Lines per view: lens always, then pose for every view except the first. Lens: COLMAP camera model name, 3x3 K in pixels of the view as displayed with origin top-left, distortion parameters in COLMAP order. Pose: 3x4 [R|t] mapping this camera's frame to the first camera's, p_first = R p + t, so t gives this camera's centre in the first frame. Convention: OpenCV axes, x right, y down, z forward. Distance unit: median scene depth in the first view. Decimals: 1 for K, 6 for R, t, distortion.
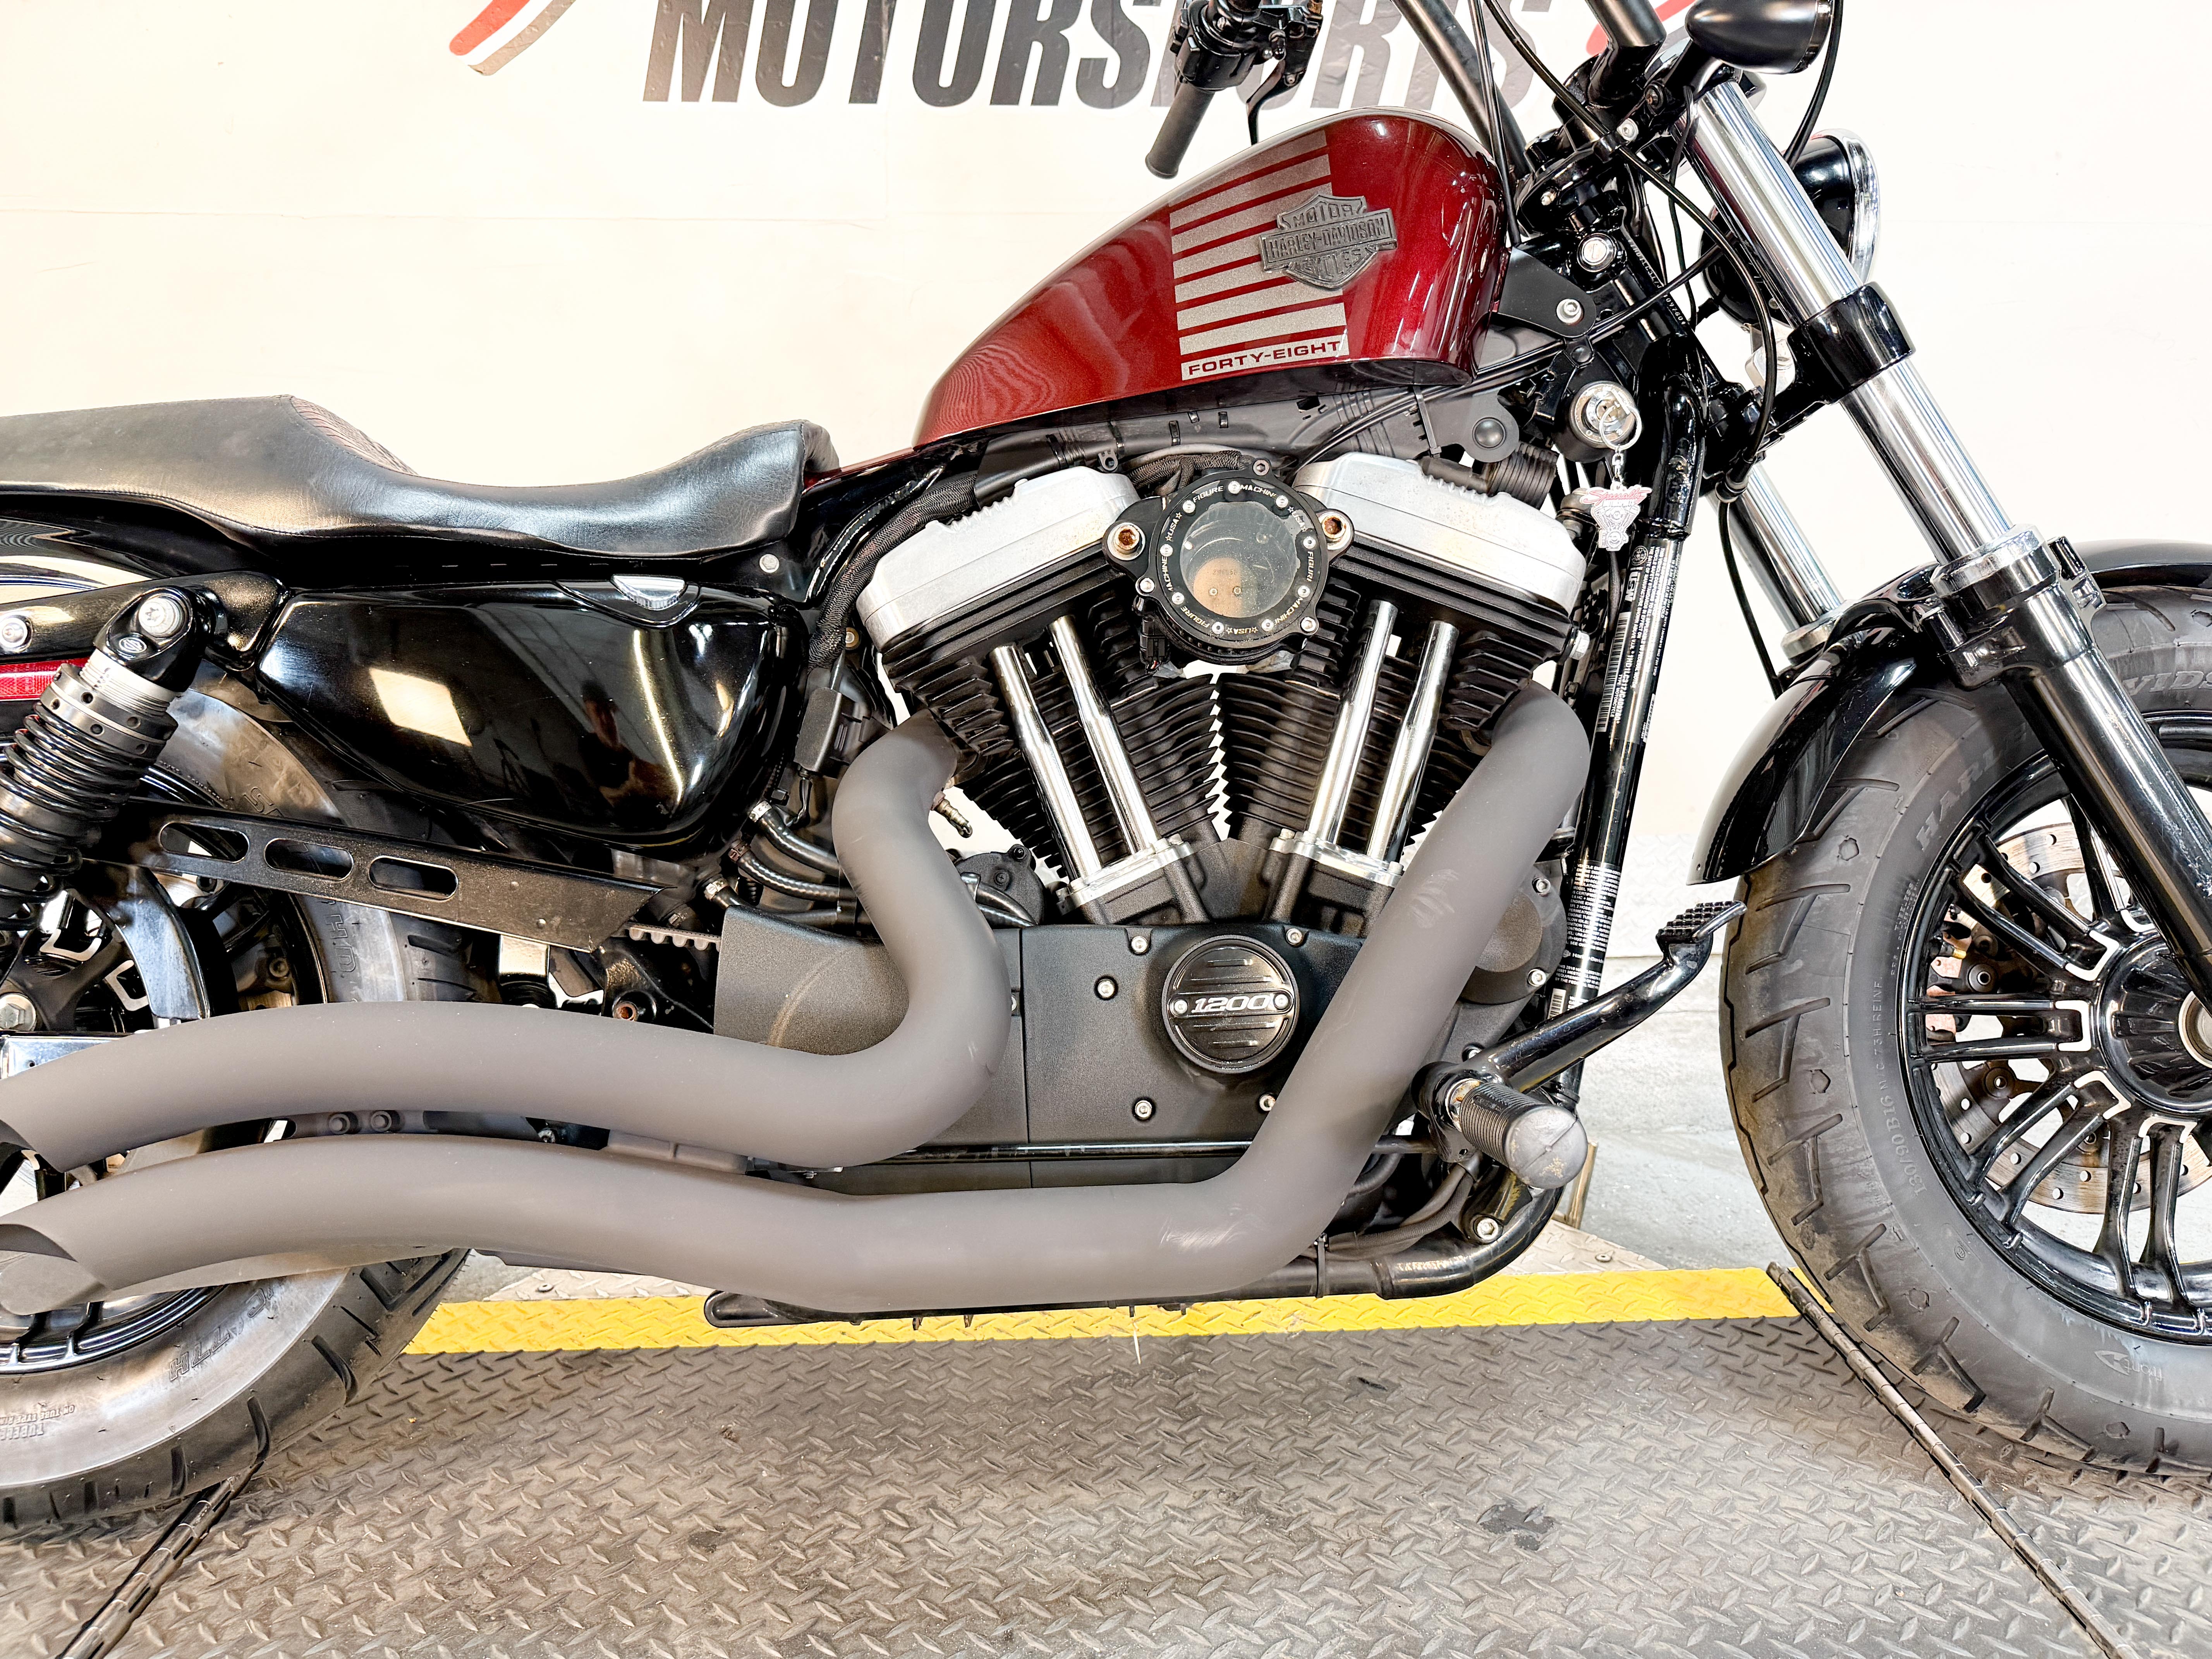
lens RADIAL K [[1586.6, 0, 1112.9], [0, 1586.6, 824.2], [0, 0, 1]] dist [-0.052630, 0.041514]
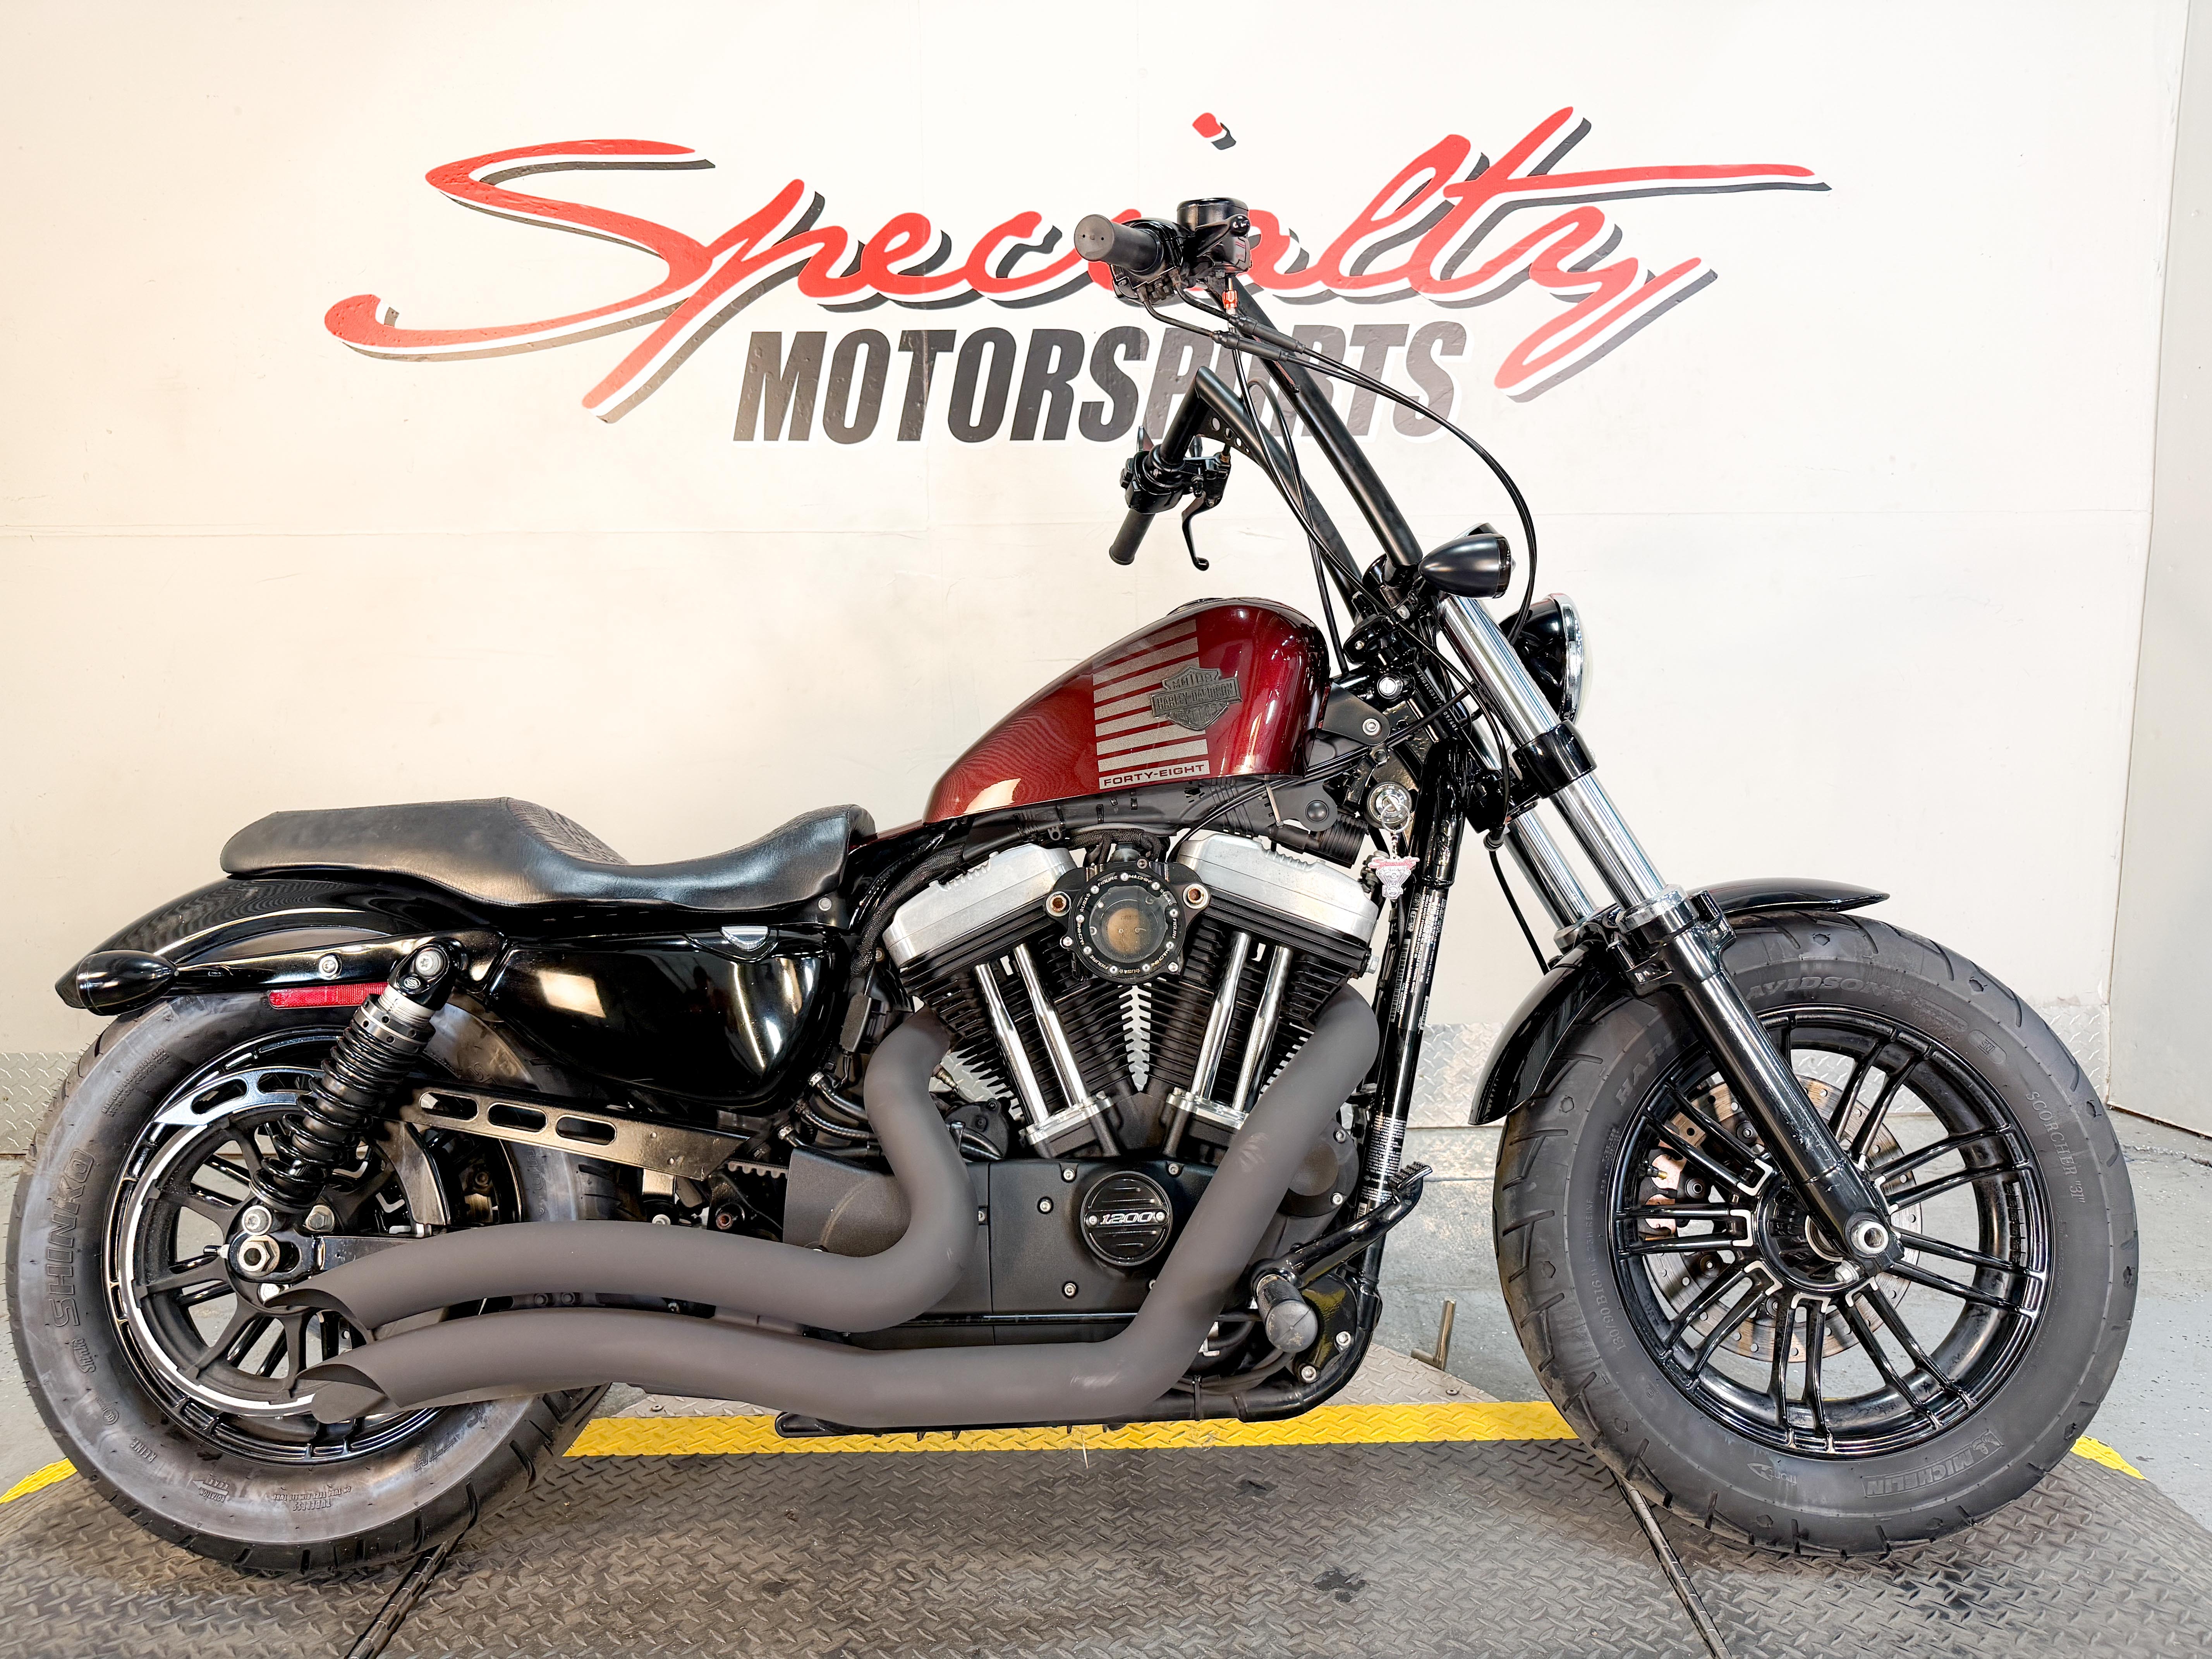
lens RADIAL K [[1586.6, 0, 1117.5], [0, 1586.6, 819.3], [0, 0, 1]] dist [-0.052630, 0.041514]
pose [[0.999098, -0.007392, -0.041805, 0.120330], [0.004339, 0.997349, -0.072639, -0.141118], [0.042231, 0.072392, 0.996482, -0.469830]]
